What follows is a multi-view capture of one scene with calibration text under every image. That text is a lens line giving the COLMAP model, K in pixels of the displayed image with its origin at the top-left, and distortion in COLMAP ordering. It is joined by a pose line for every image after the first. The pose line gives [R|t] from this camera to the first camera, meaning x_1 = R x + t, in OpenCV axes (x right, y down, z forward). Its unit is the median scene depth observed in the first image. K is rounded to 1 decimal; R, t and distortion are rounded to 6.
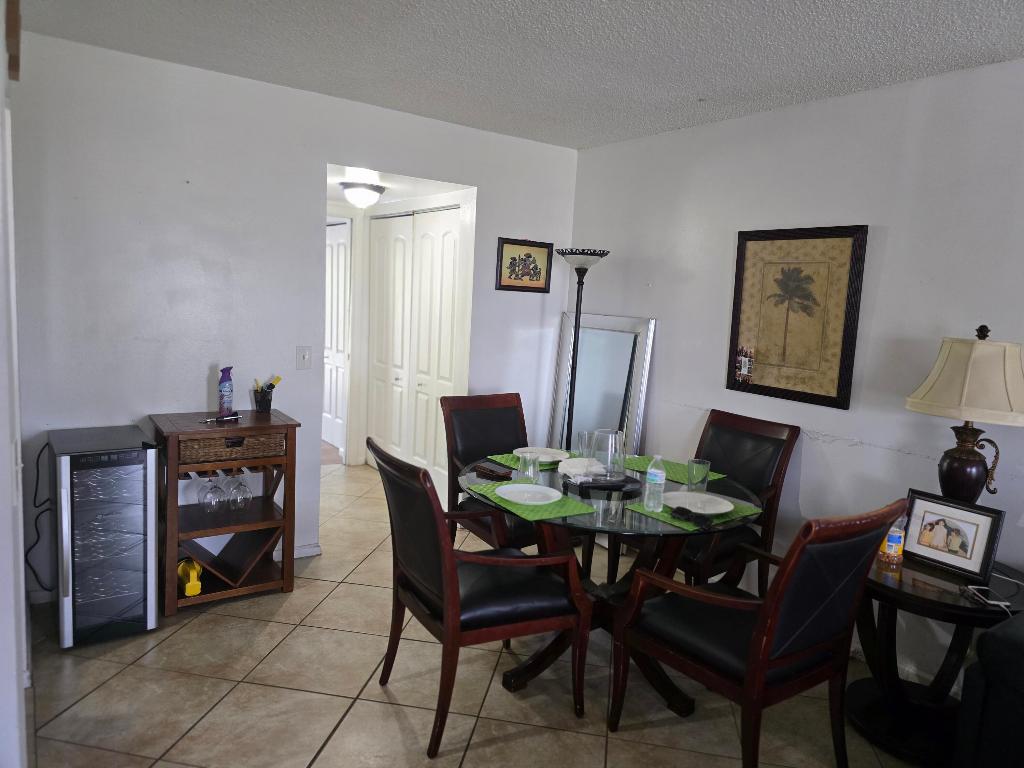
lens RADIAL K [[699.3, 0, 510.2], [0, 699.3, 375.9], [0, 0, 1]] dist [0.045341, -0.041868]
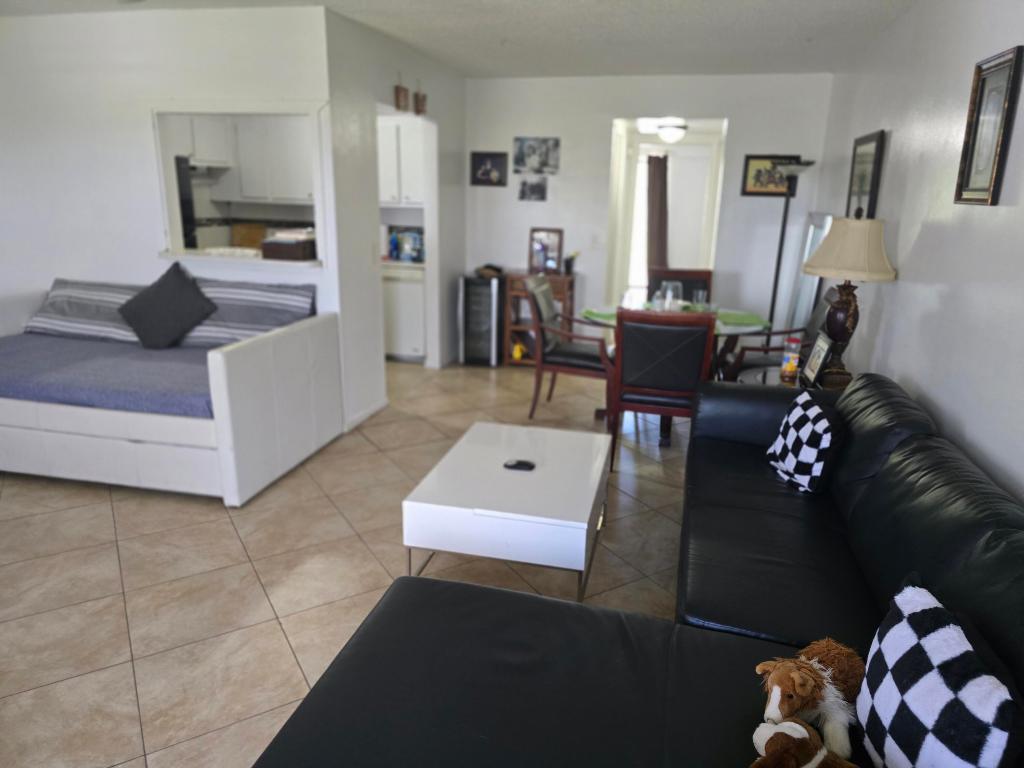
lens RADIAL K [[699.3, 0, 521.6], [0, 699.3, 382.4], [0, 0, 1]] dist [0.045341, -0.041868]
pose [[0.663476, 0.154926, -0.731982, 1.022291], [-0.067118, 0.986707, 0.148003, 0.081777], [0.745181, -0.049067, 0.665054, -0.320358]]
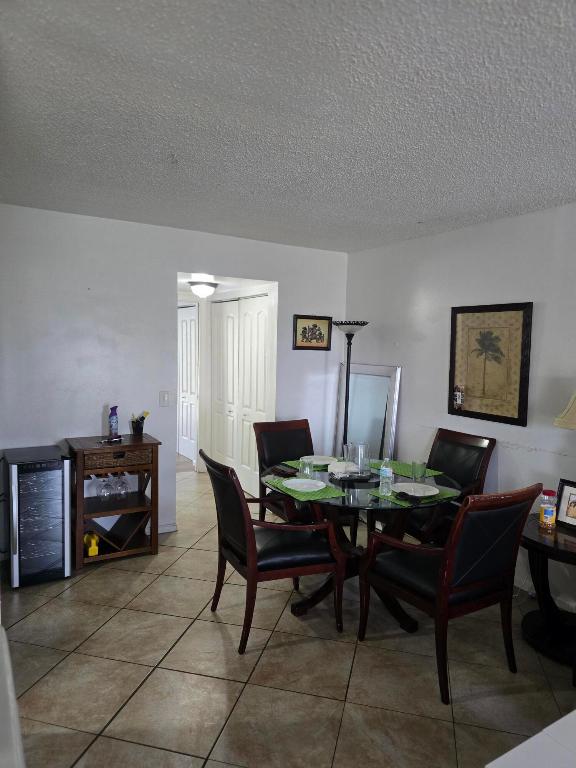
lens RADIAL K [[524.5, 0, 293.6], [0, 524.5, 384.5], [0, 0, 1]] dist [0.045341, -0.041868]
pose [[0.997684, -0.024286, -0.063530, 0.067622], [0.021551, 0.998826, -0.043392, -0.002325], [0.064509, 0.041922, 0.997036, -0.135568]]
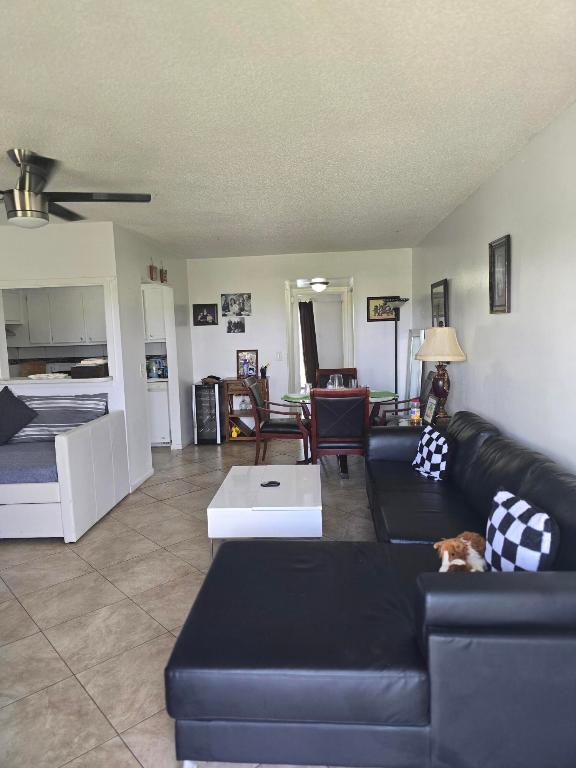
lens RADIAL K [[524.5, 0, 285.4], [0, 524.5, 380.2], [0, 0, 1]] dist [0.045341, -0.041868]
pose [[0.772117, -0.028240, -0.634852, 1.104283], [0.013673, 0.999519, -0.027832, 0.135205], [0.635333, 0.012809, 0.772132, -0.558574]]
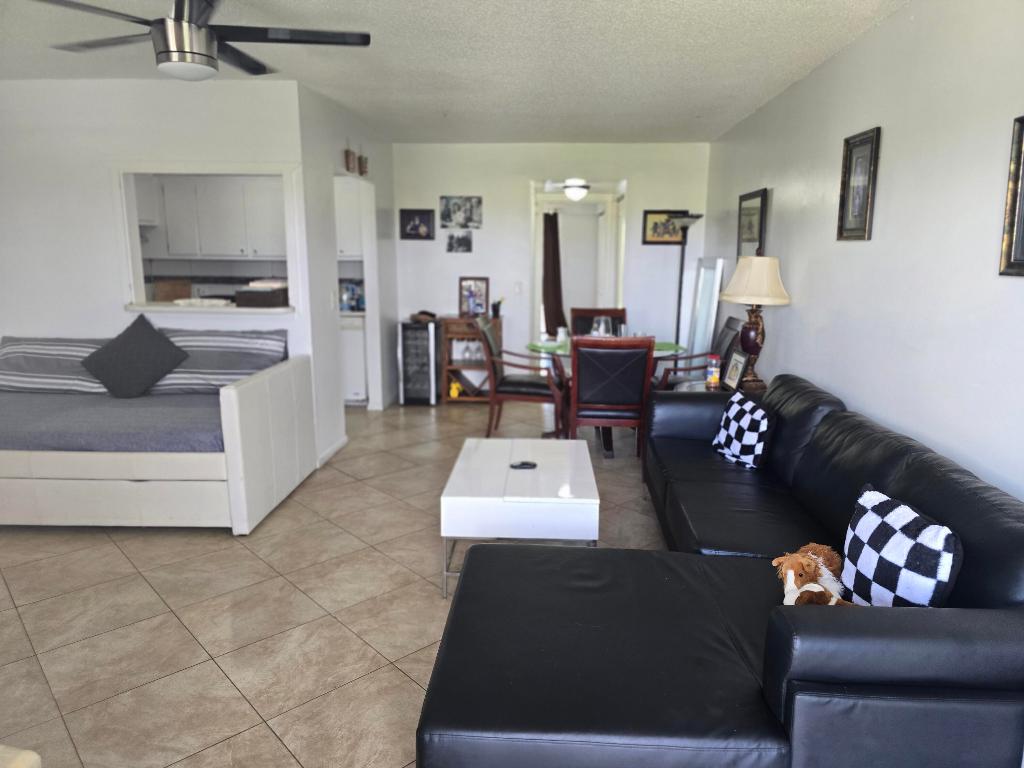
lens RADIAL K [[699.3, 0, 528.2], [0, 699.3, 384.7], [0, 0, 1]] dist [0.045341, -0.041868]
pose [[0.794642, 0.058780, -0.604226, 1.015635], [-0.025339, 0.997646, 0.063728, 0.131035], [0.606549, -0.035330, 0.794261, -0.561476]]
